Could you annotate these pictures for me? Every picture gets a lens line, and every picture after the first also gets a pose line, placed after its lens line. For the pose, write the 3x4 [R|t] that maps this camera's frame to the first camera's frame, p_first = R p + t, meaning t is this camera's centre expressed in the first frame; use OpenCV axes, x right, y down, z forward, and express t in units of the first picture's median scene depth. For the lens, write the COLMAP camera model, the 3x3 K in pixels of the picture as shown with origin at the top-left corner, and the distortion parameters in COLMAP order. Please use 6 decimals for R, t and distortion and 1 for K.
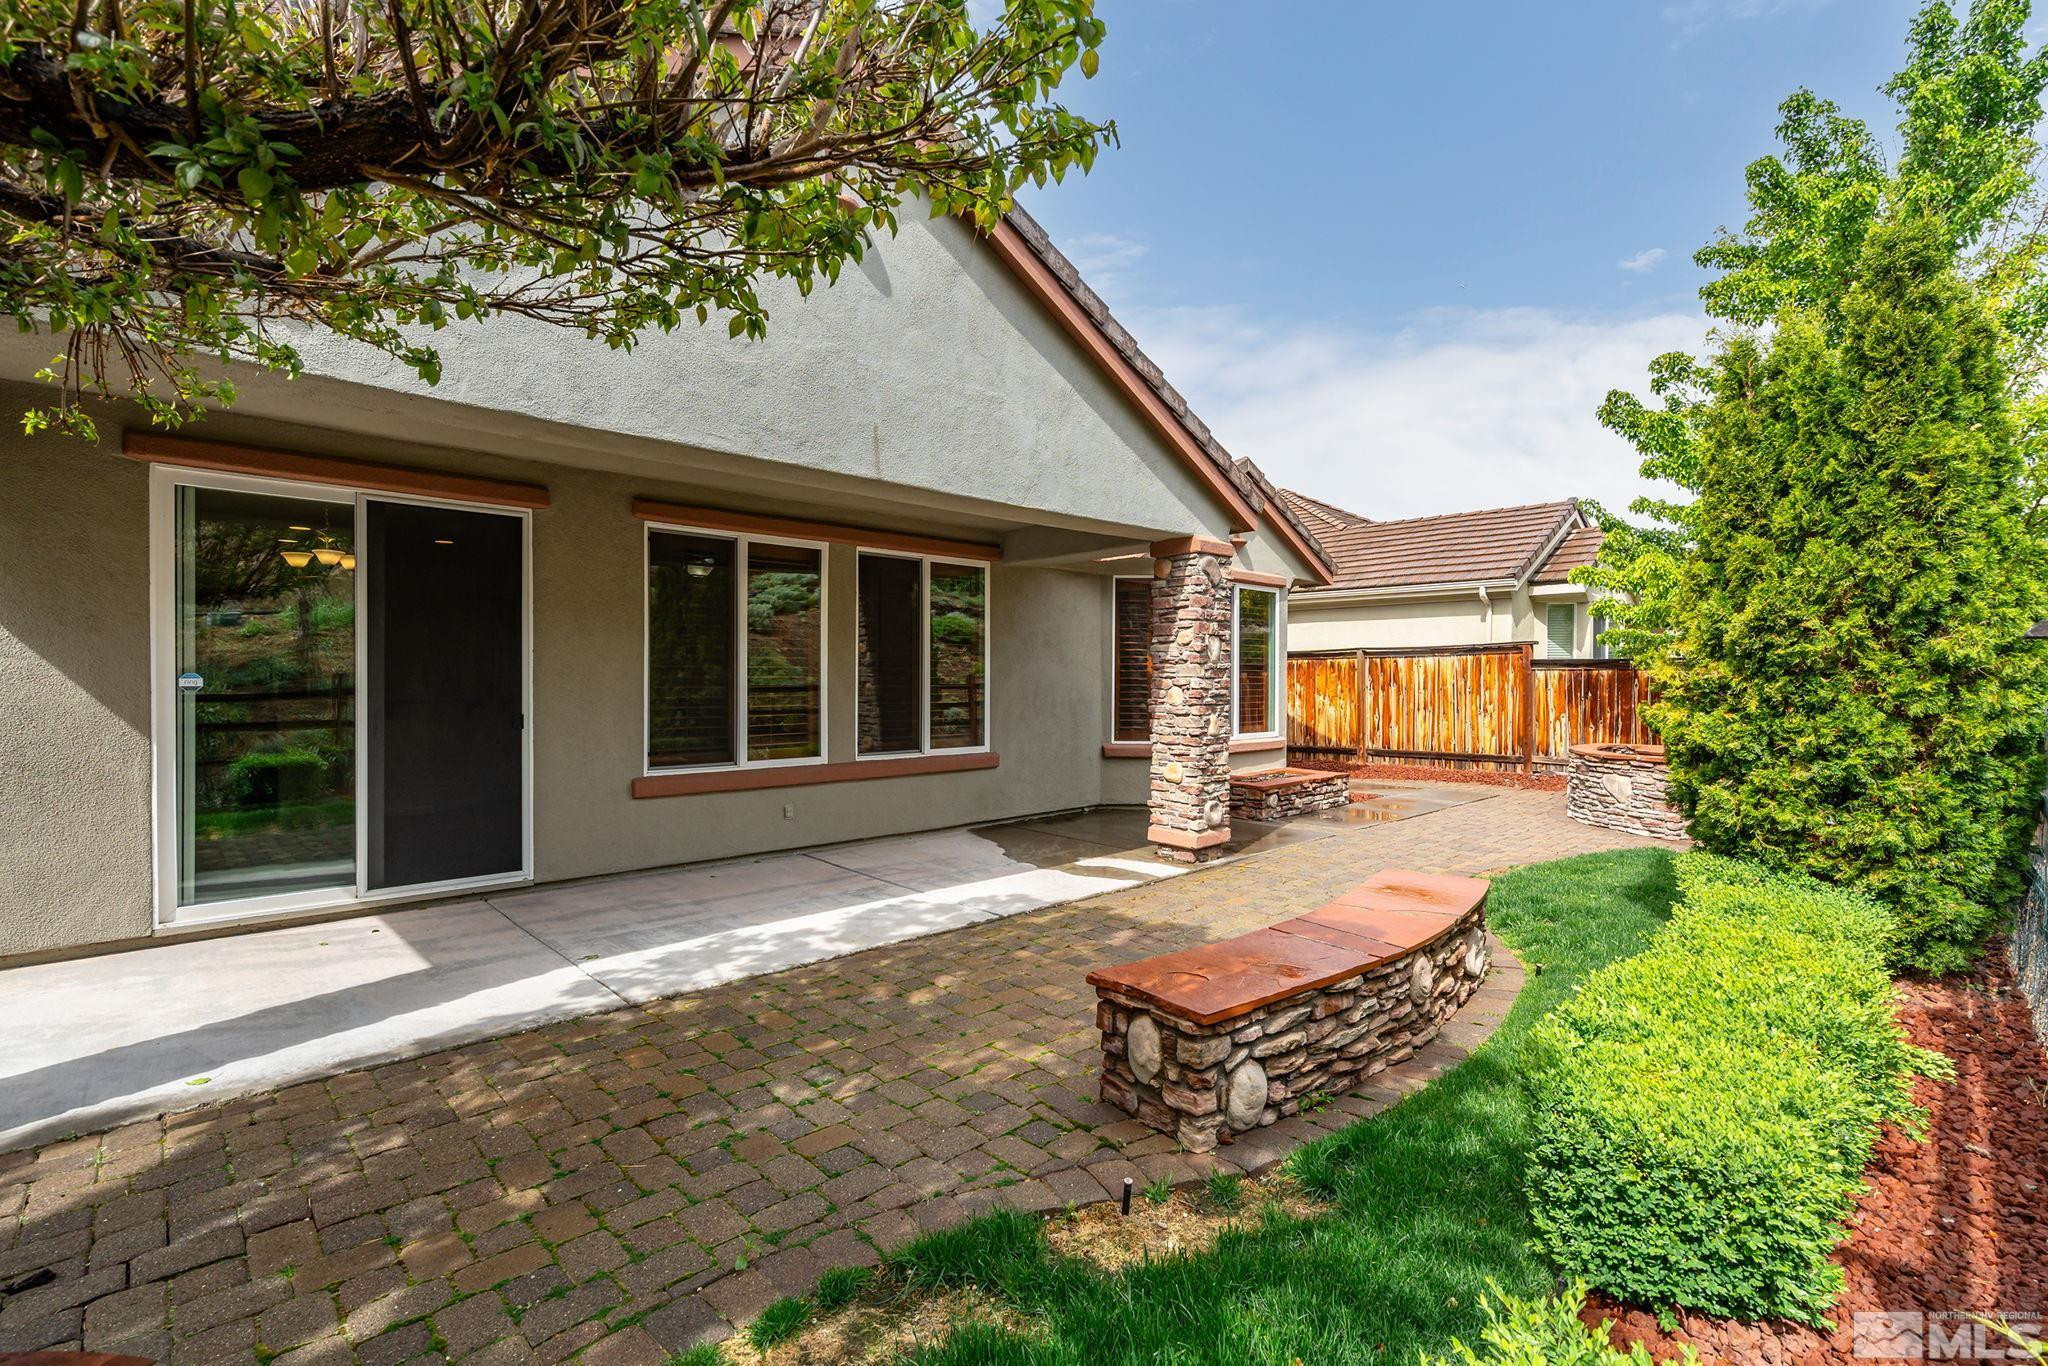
lens RADIAL K [[920.2, 0, 1024.0], [0, 920.2, 683.0], [0, 0, 1]] dist [-0.002888, 0.000200]
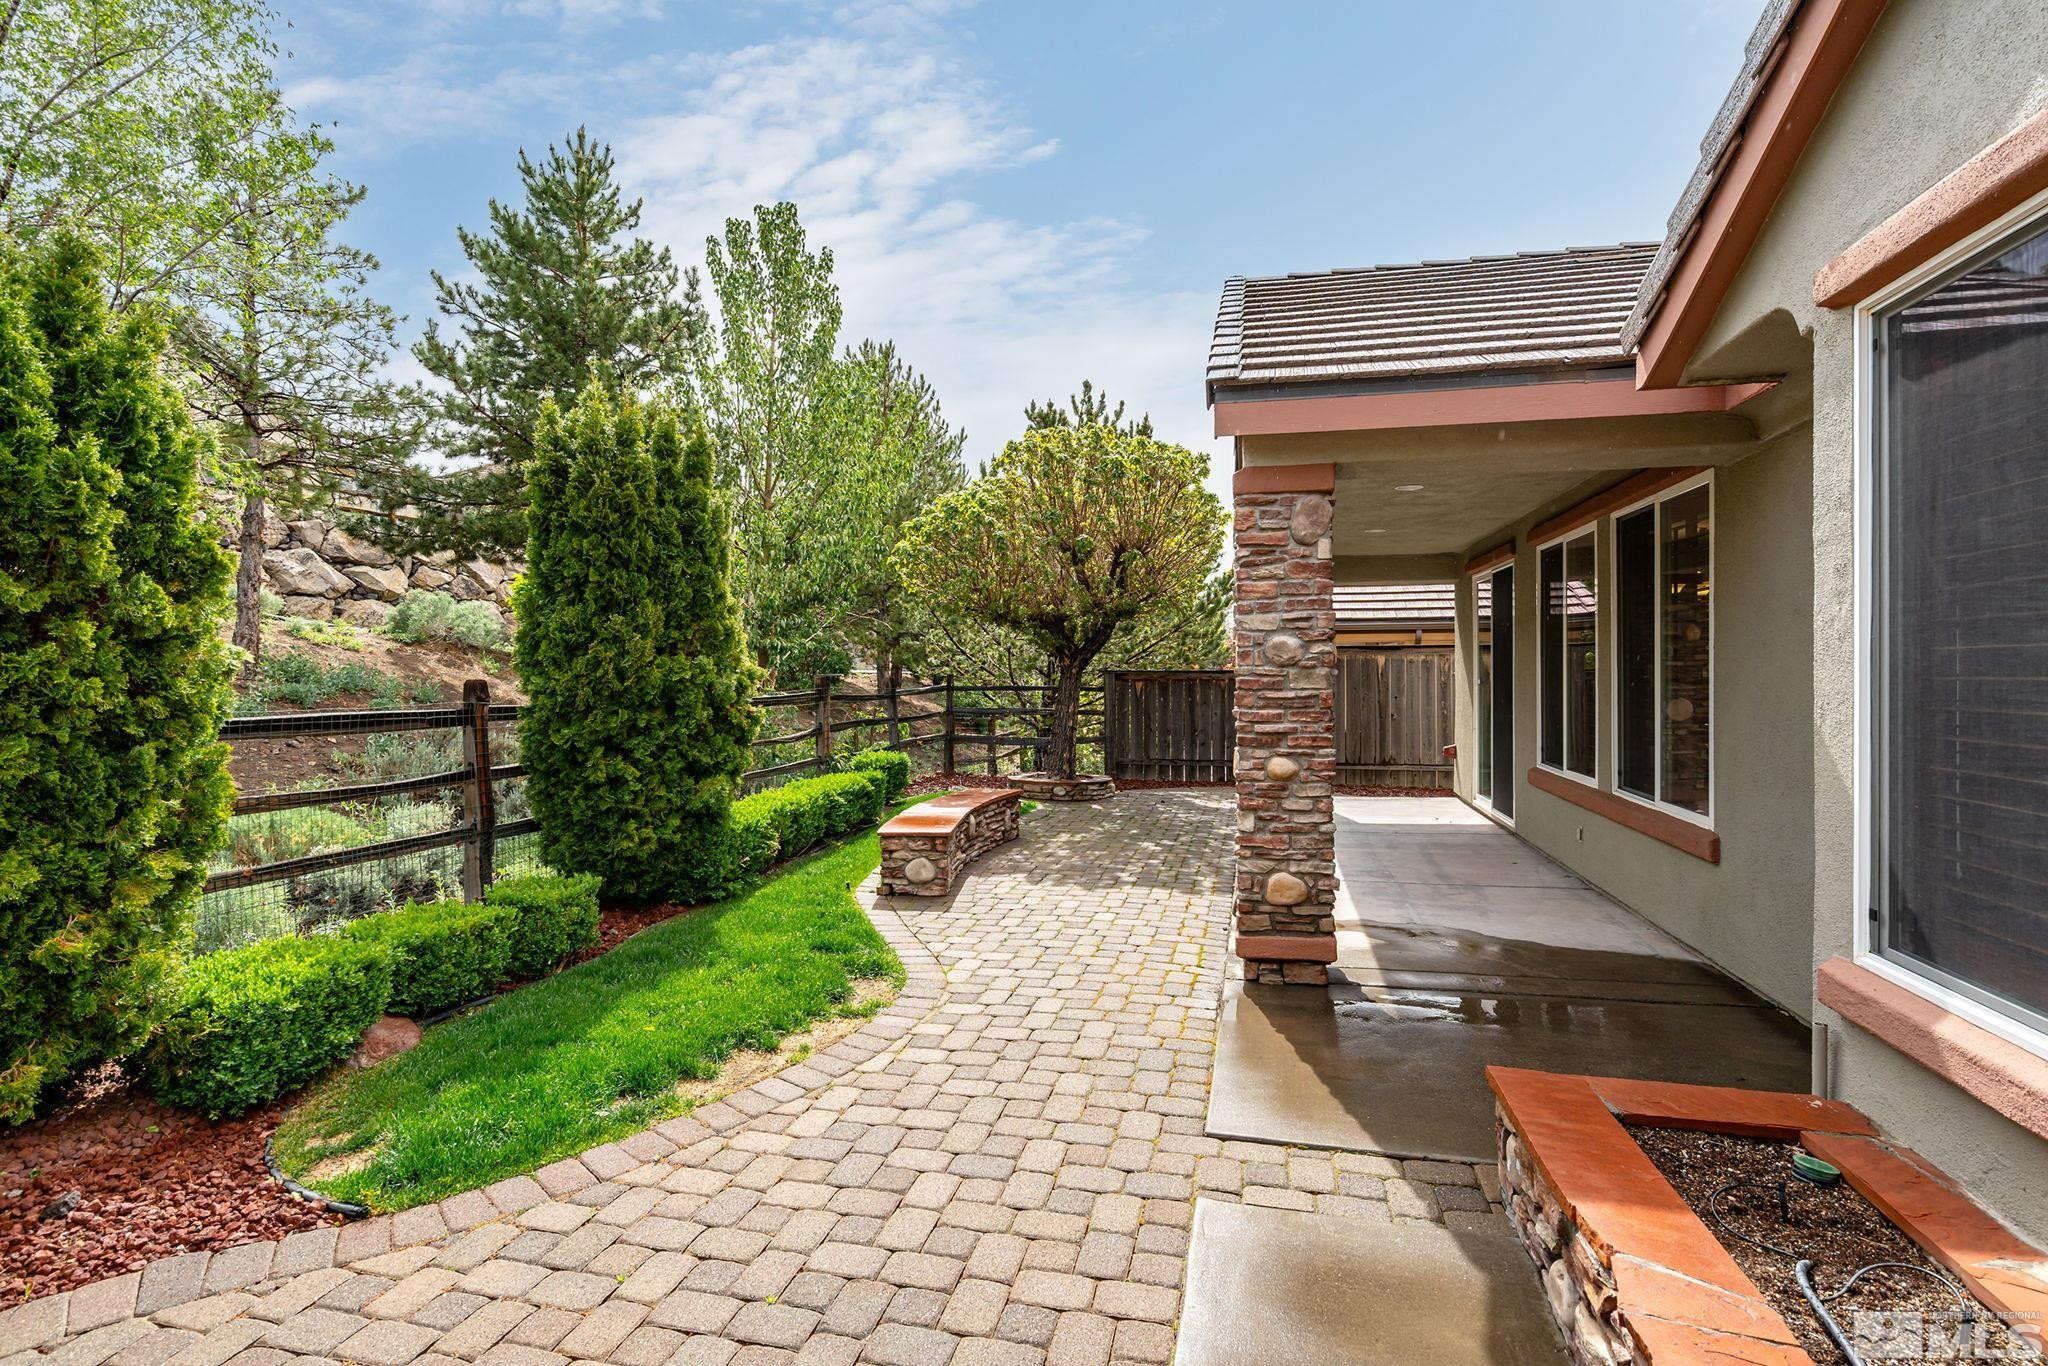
lens RADIAL K [[994.2, 0, 1024.0], [0, 994.2, 683.0], [0, 0, 1]] dist [0.001151, 0.000402]
pose [[-0.847543, 0.007850, -0.530669, 0.948050], [-0.000922, 0.999867, 0.016264, -0.028709], [0.530726, 0.014274, -0.847423, 2.034193]]
